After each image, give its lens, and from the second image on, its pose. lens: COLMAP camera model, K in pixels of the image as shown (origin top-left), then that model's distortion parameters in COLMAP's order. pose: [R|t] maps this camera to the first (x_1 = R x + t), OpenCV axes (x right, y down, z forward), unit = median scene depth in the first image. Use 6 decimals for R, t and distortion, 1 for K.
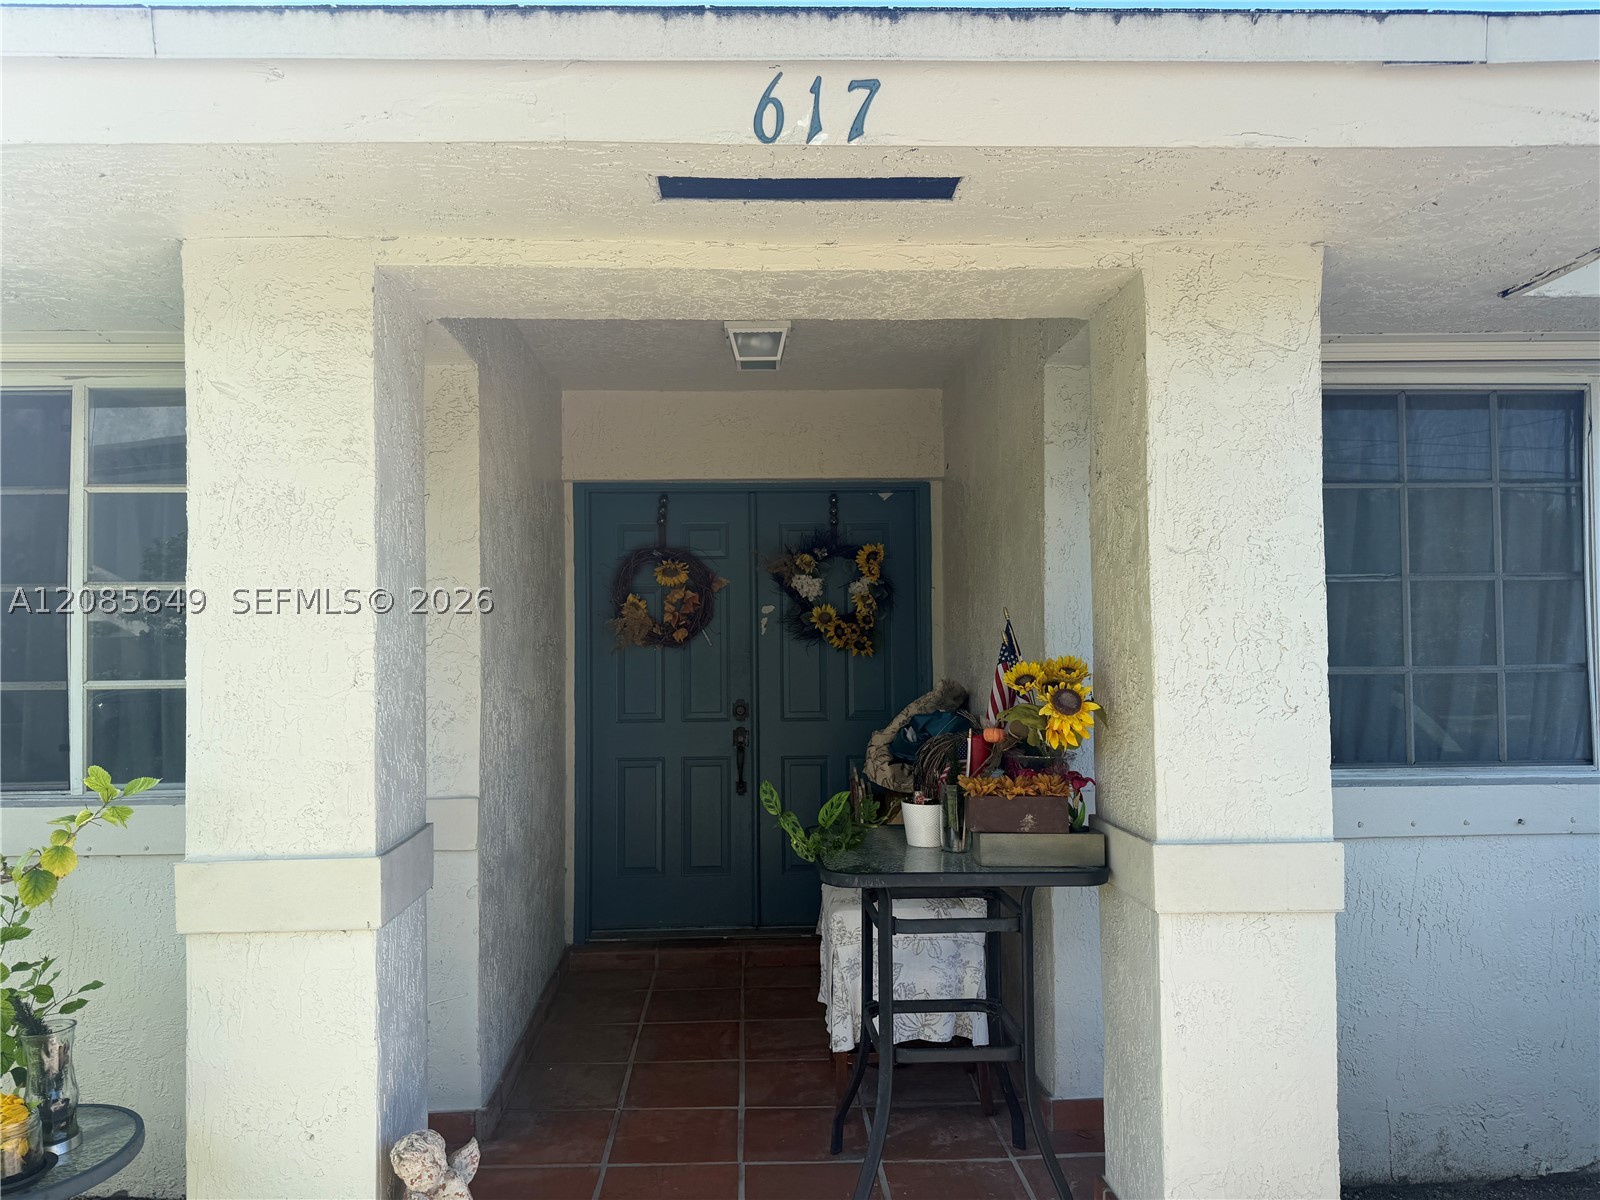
lens RADIAL K [[1134.1, 0, 800.0], [0, 1134.1, 600.0], [0, 0, 1]] dist [0.005871, -0.004507]
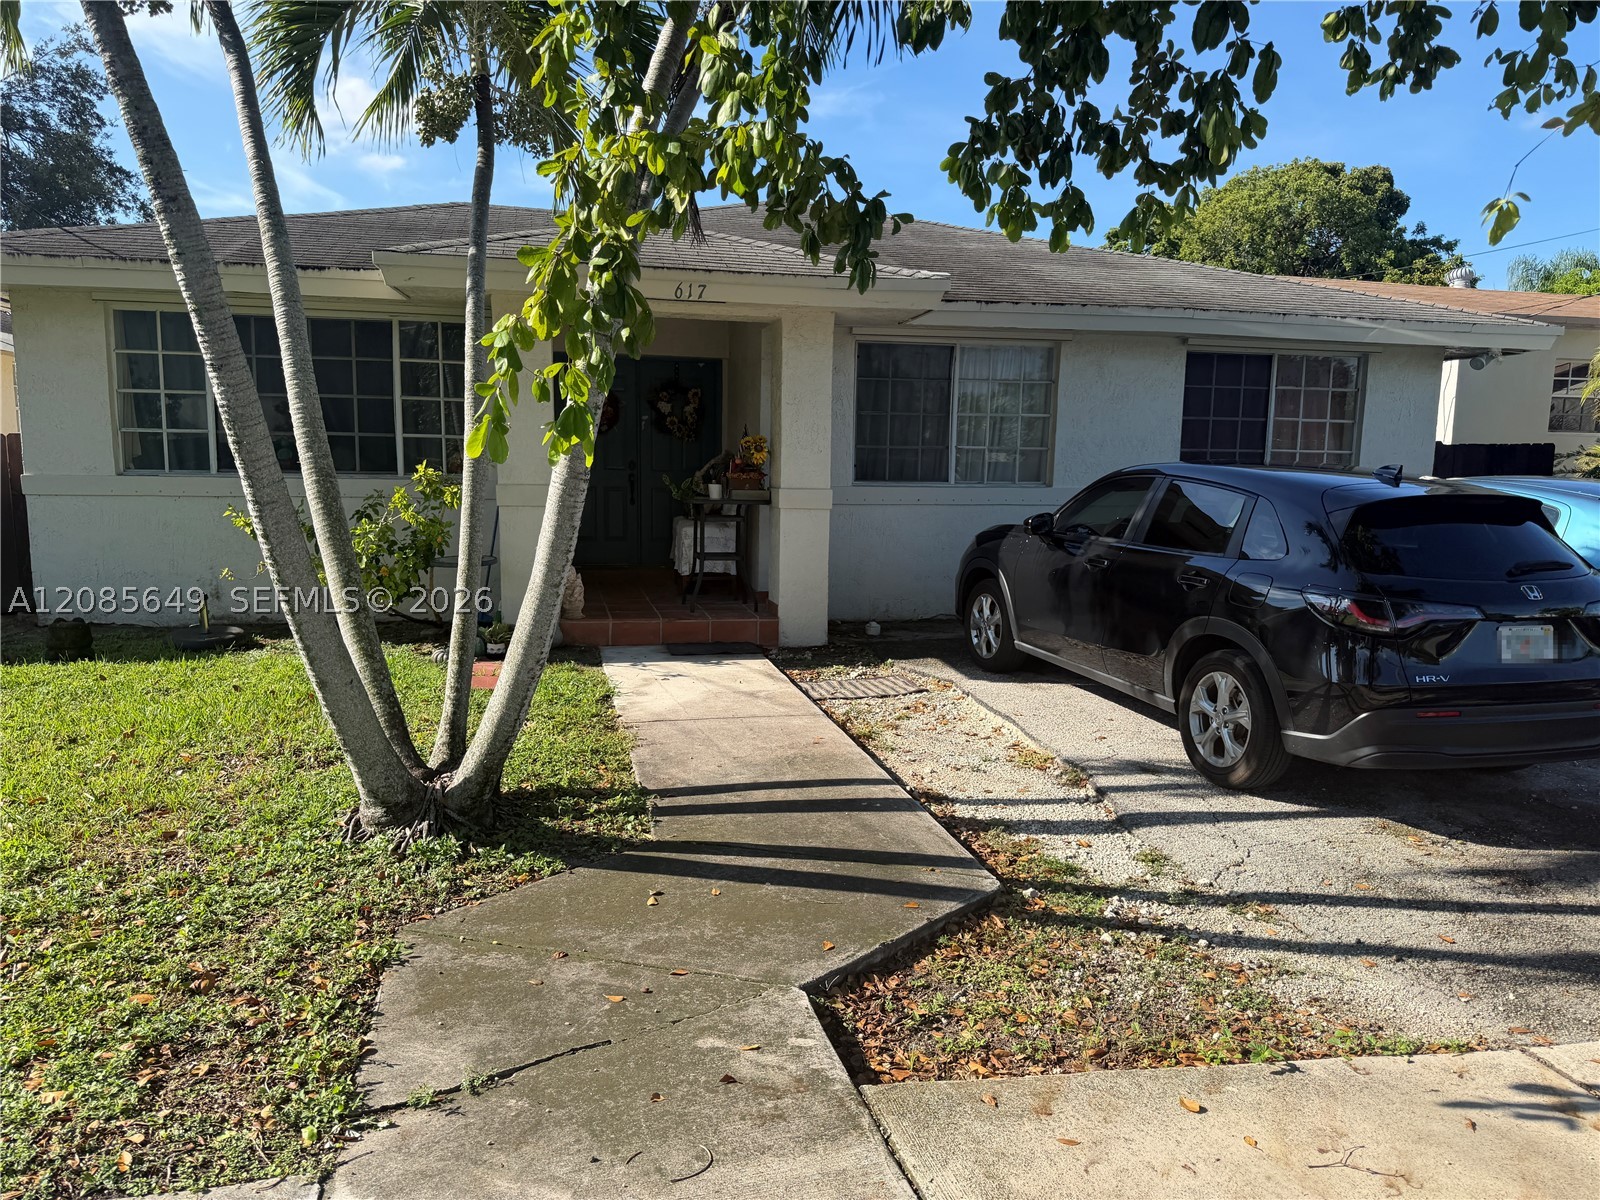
lens RADIAL K [[1119.6, 0, 800.0], [0, 1119.6, 600.0], [0, 0, 1]] dist [0.139409, -0.000806]
pose [[0.984607, 0.003148, 0.174754, -0.174347], [-0.031481, 0.986680, 0.159595, -0.000847], [-0.171924, -0.162640, 0.971592, -1.823335]]
